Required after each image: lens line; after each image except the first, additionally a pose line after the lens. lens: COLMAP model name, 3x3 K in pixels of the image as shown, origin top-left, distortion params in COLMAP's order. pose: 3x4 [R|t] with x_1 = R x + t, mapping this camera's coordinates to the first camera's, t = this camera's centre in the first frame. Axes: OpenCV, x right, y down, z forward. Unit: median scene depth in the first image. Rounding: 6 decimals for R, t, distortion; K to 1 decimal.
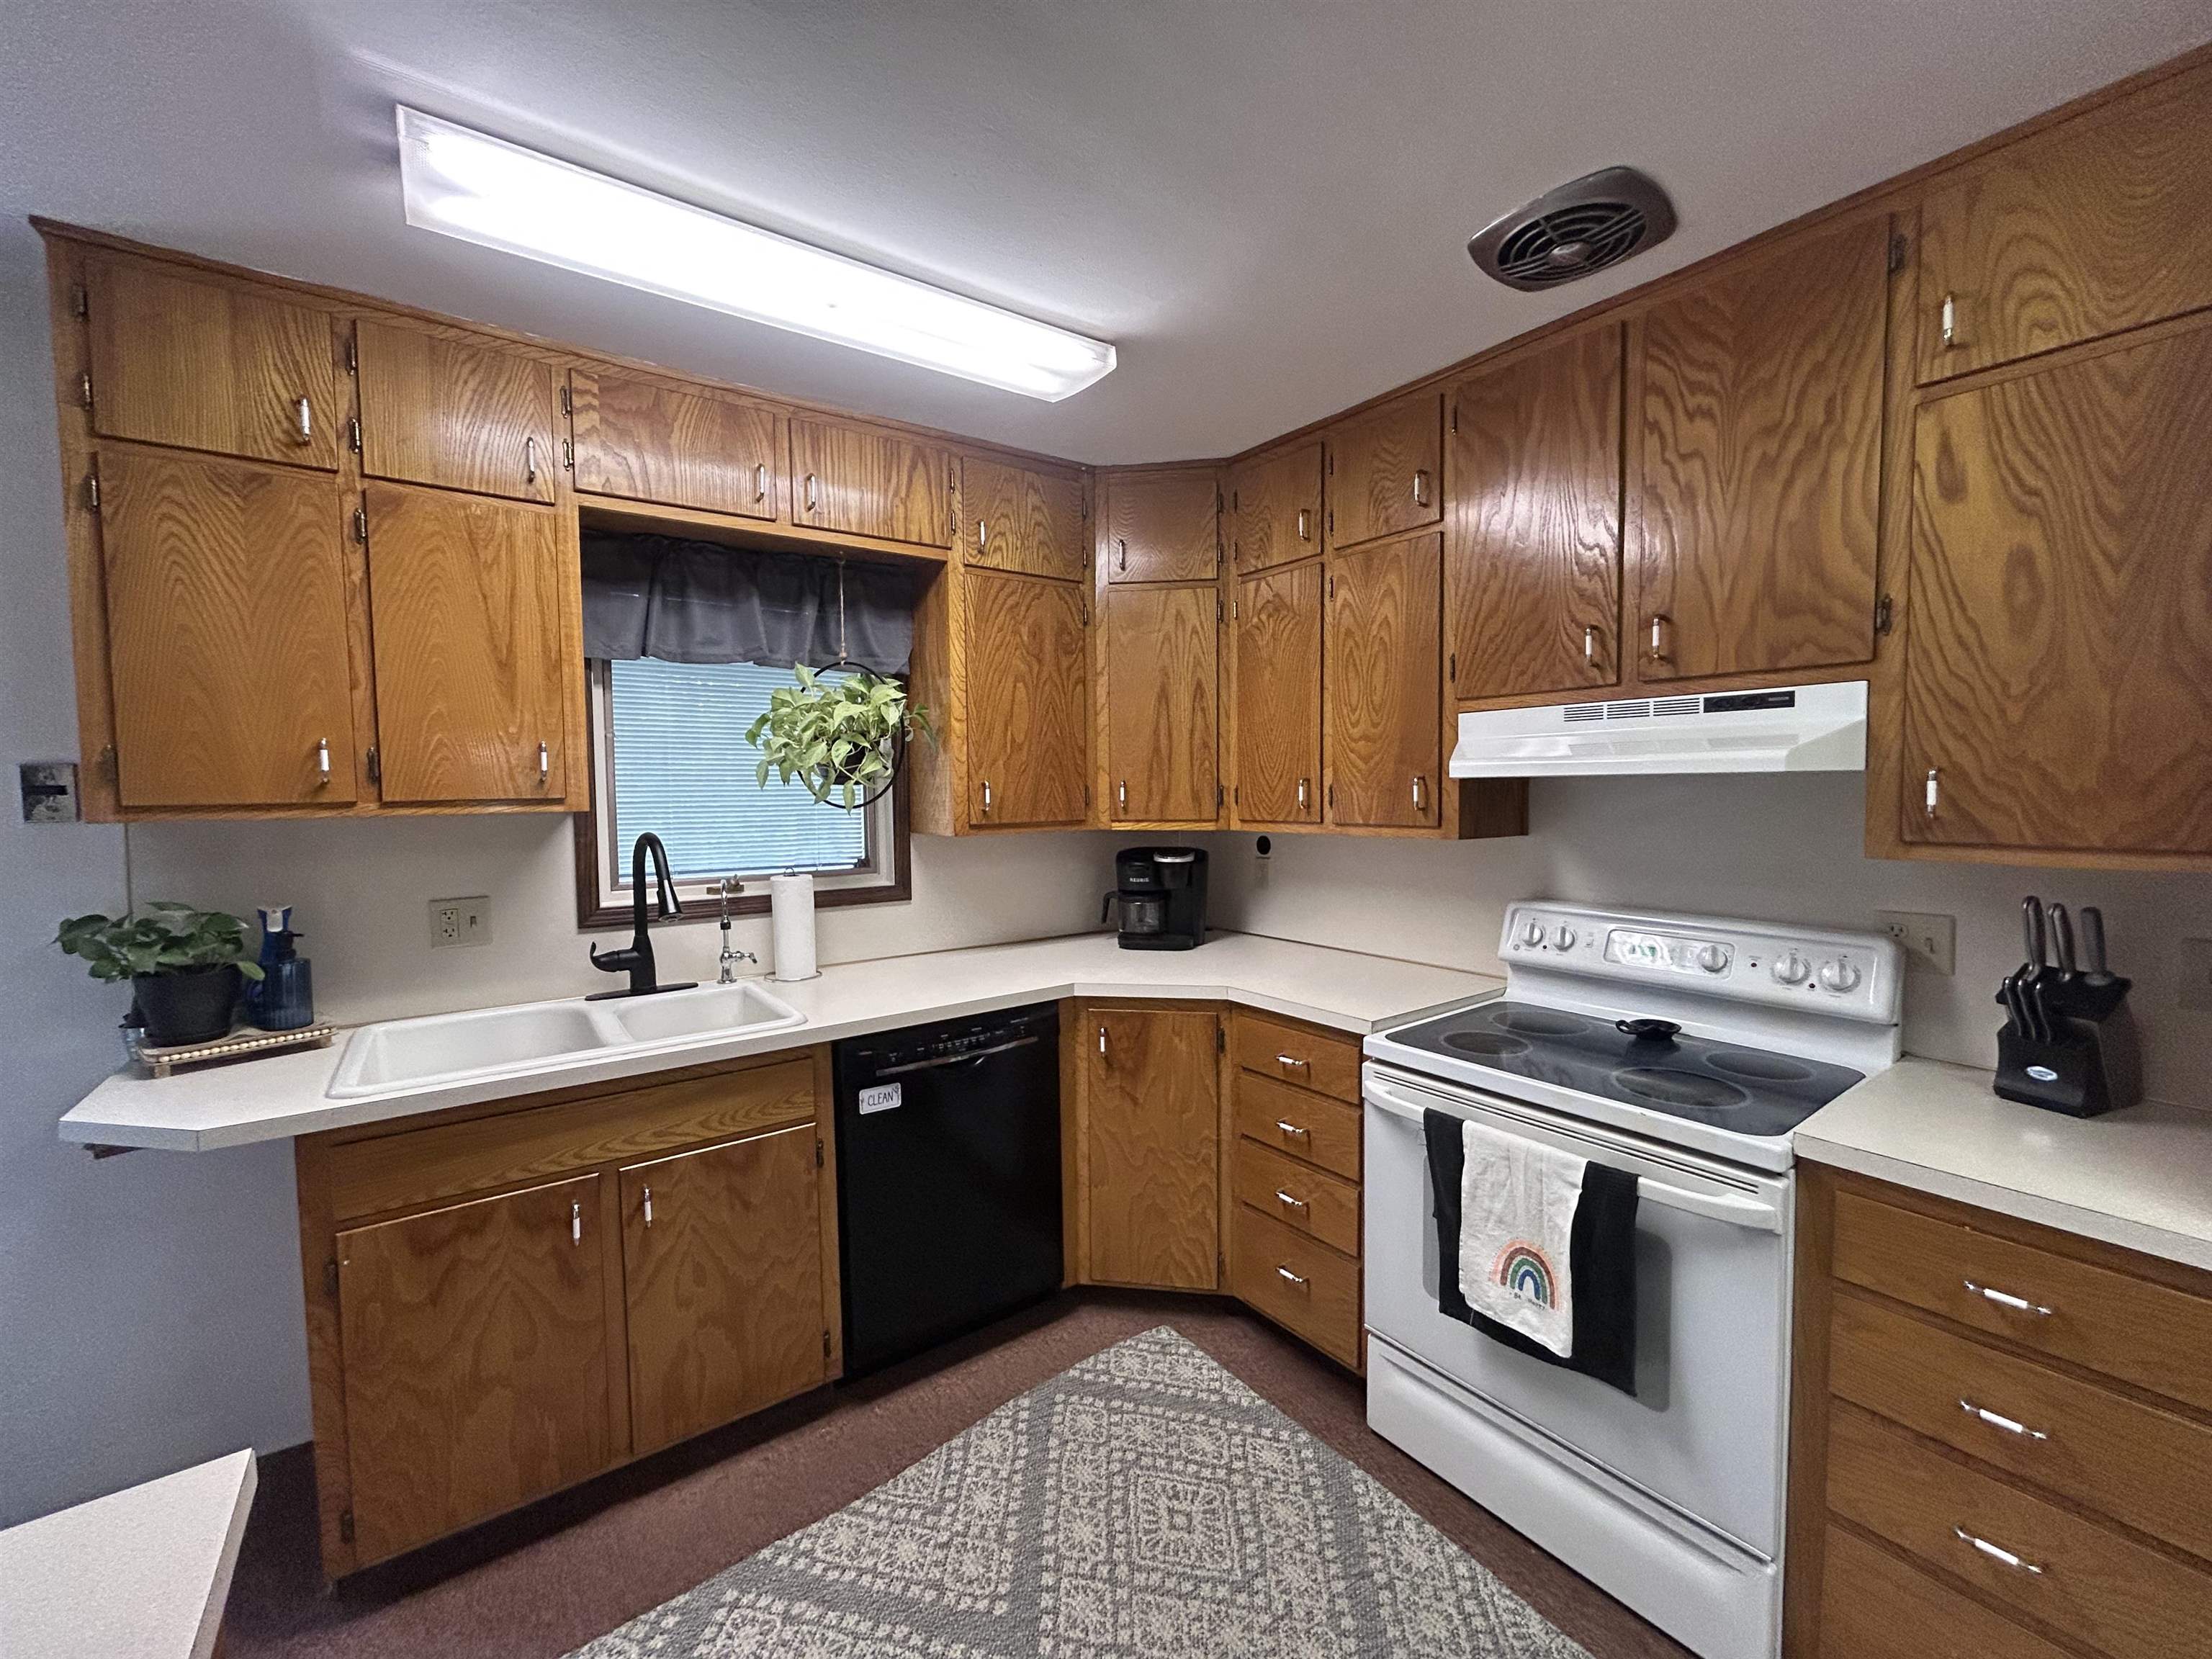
lens RADIAL K [[891.5, 0, 1107.1], [0, 891.5, 830.4], [0, 0, 1]] dist [-0.001301, 0.000455]
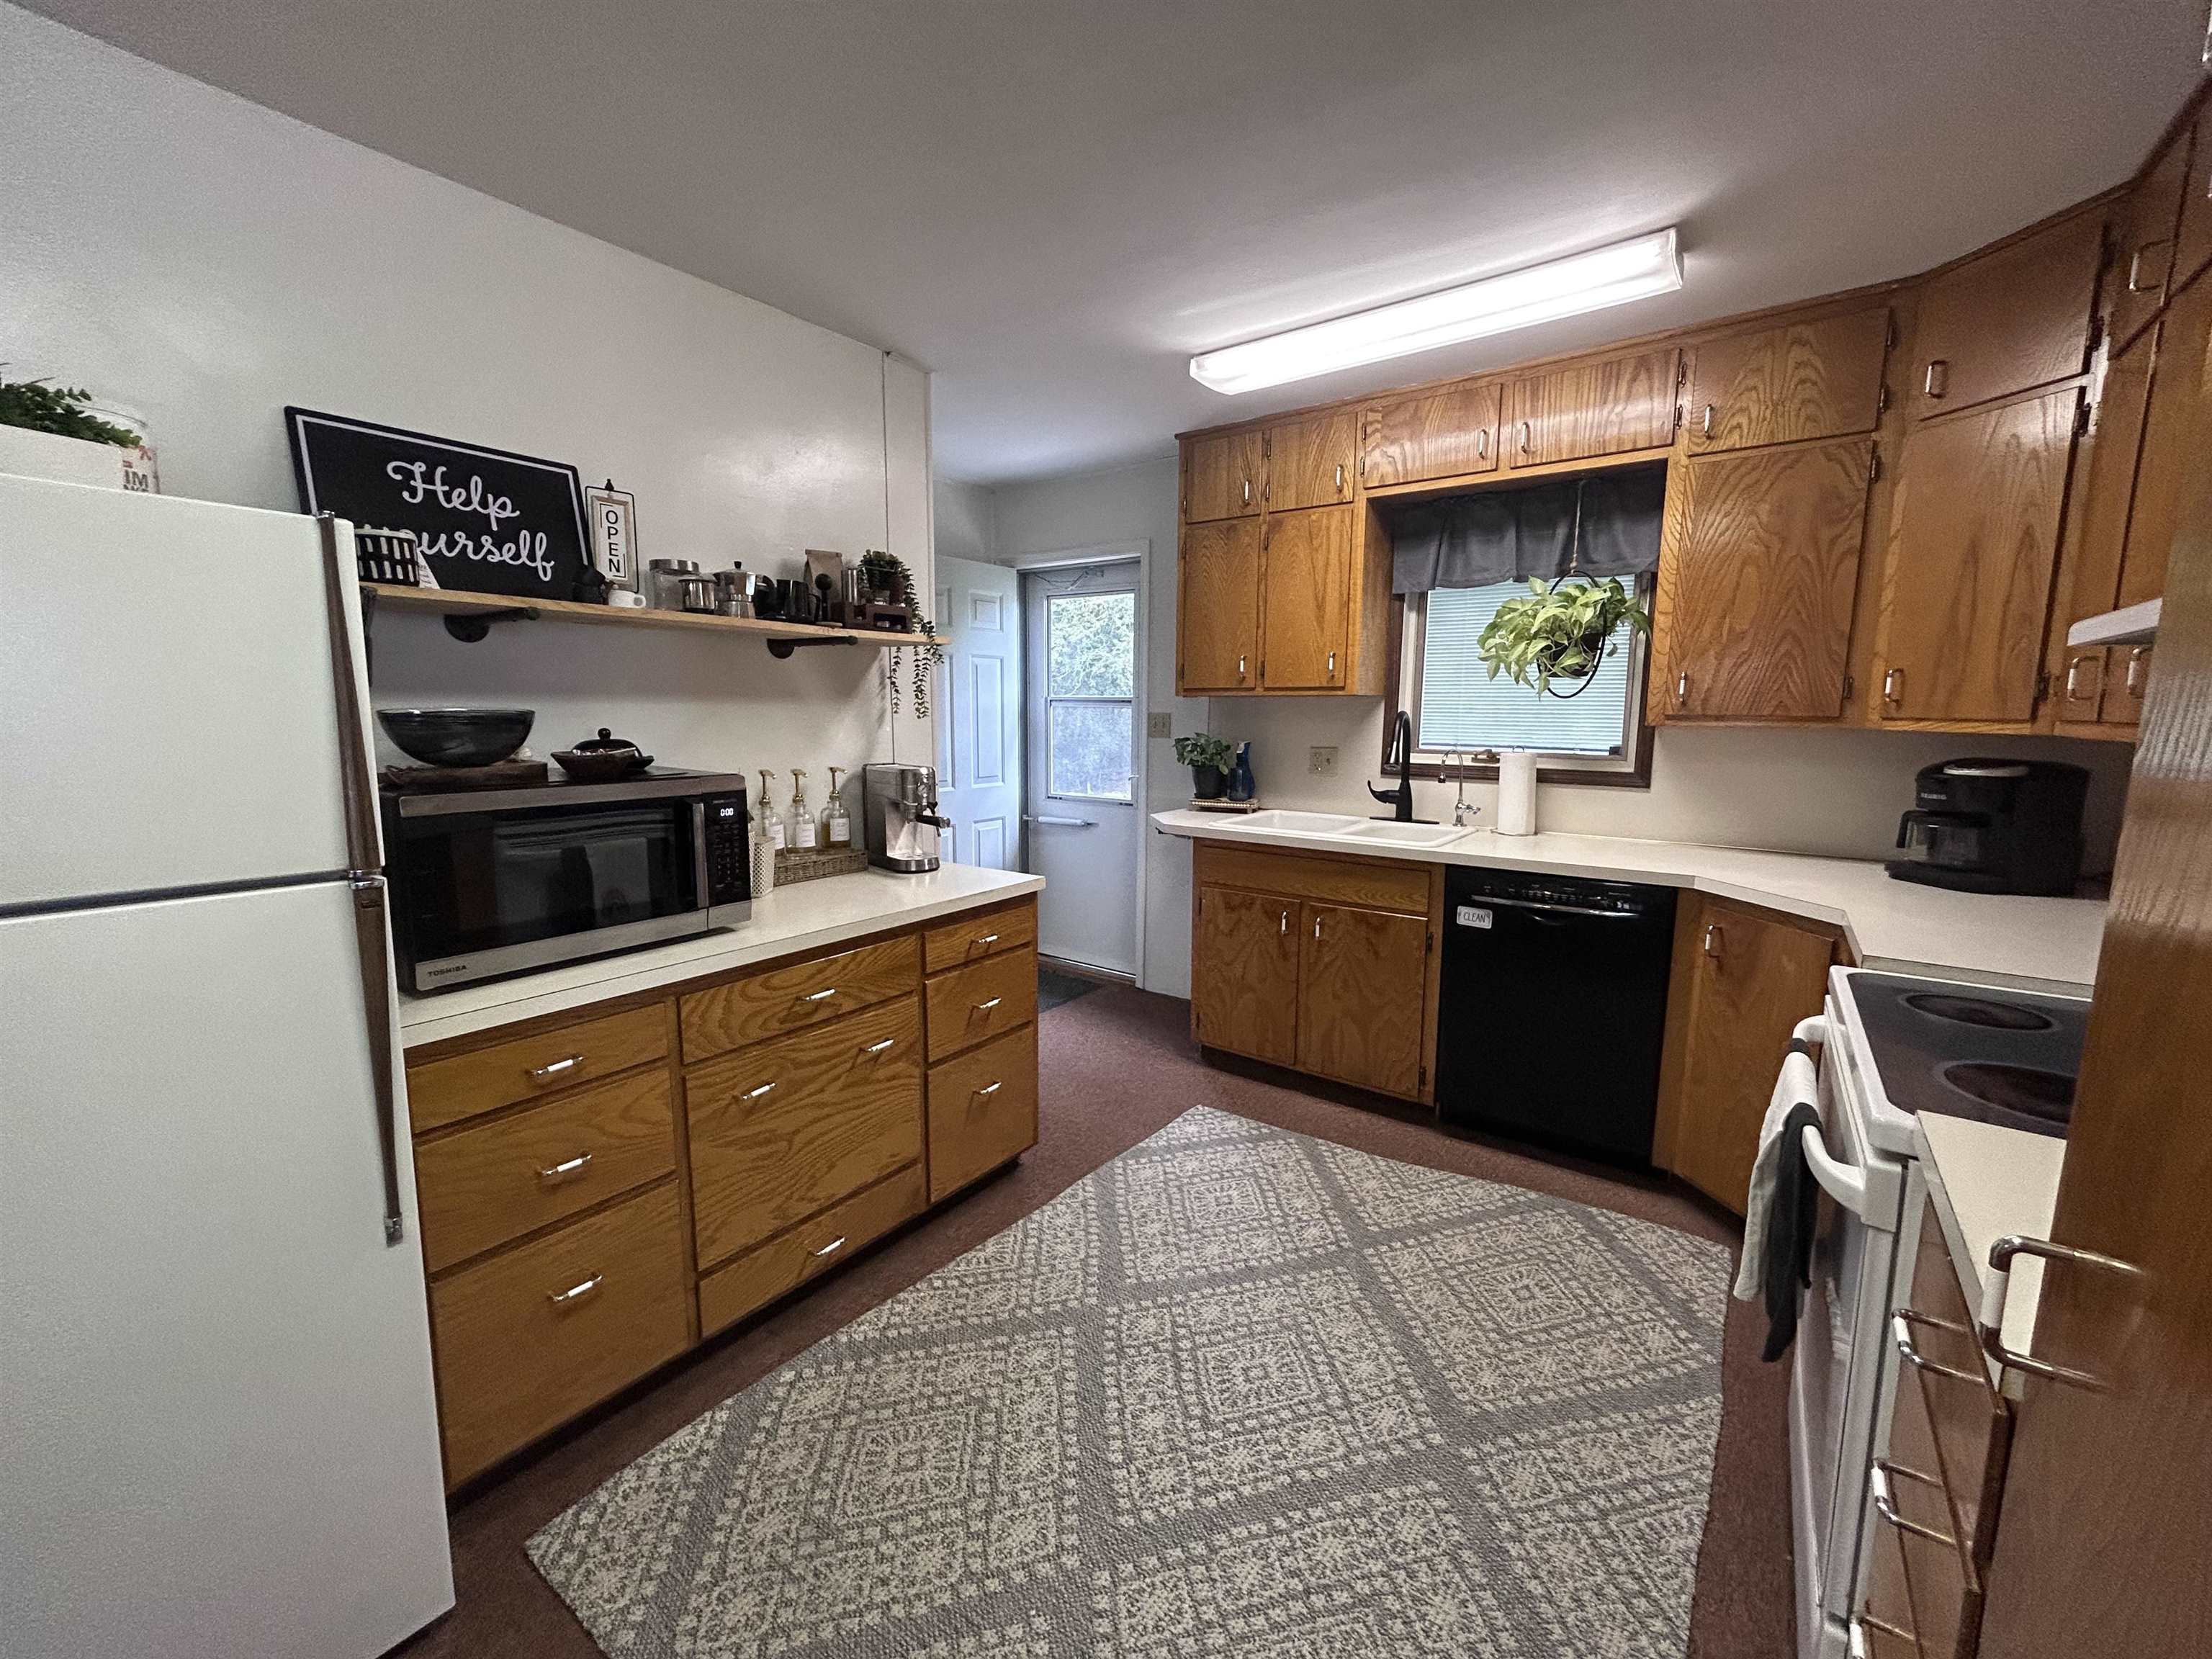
lens RADIAL K [[891.5, 0, 1104.7], [0, 891.5, 832.1], [0, 0, 1]] dist [-0.001301, 0.000455]
pose [[0.301252, 0.144319, -0.942560, 0.733357], [-0.060062, 0.989389, 0.132293, 0.034221], [0.951651, 0.016759, 0.306724, 0.074273]]
